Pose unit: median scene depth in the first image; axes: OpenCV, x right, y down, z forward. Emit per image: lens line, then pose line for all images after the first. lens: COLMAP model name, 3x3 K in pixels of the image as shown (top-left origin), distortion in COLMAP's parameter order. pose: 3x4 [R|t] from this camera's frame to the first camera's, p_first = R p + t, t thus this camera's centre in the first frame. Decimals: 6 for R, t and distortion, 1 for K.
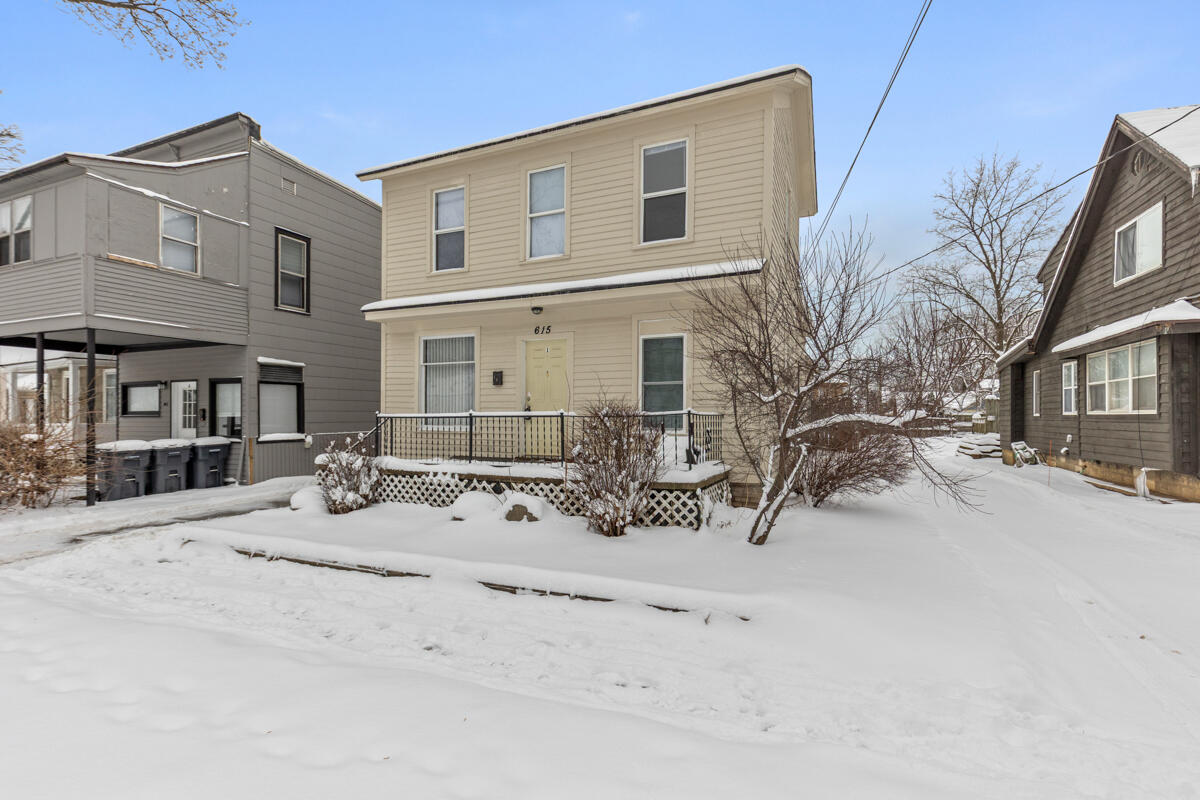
lens RADIAL K [[543.4, 0, 594.0], [0, 543.4, 408.1], [0, 0, 1]] dist [0.015064, -0.000706]
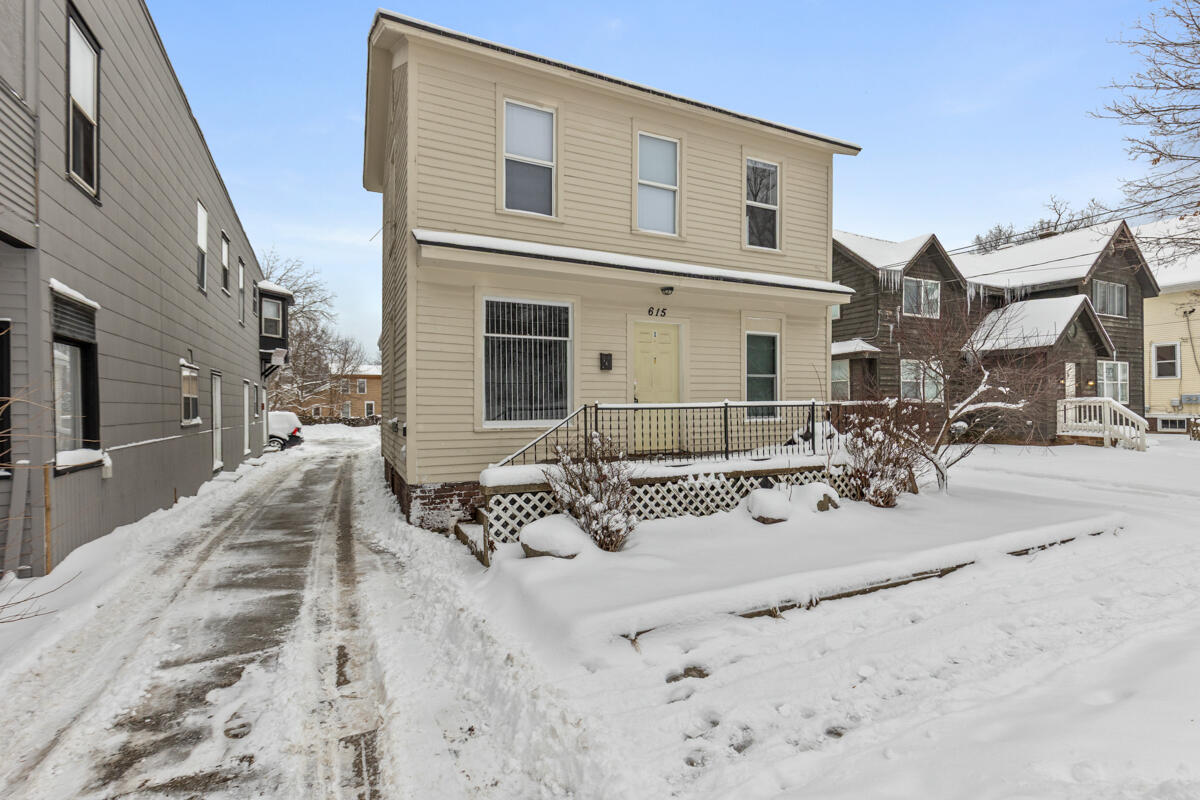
lens RADIAL K [[543.4, 0, 598.1], [0, 543.4, 398.5], [0, 0, 1]] dist [0.015064, -0.000706]
pose [[0.648403, 0.002848, 0.761292, -0.967669], [-0.002548, 0.999996, -0.001570, 0.003849], [-0.761293, -0.000922, 0.648407, 0.547934]]
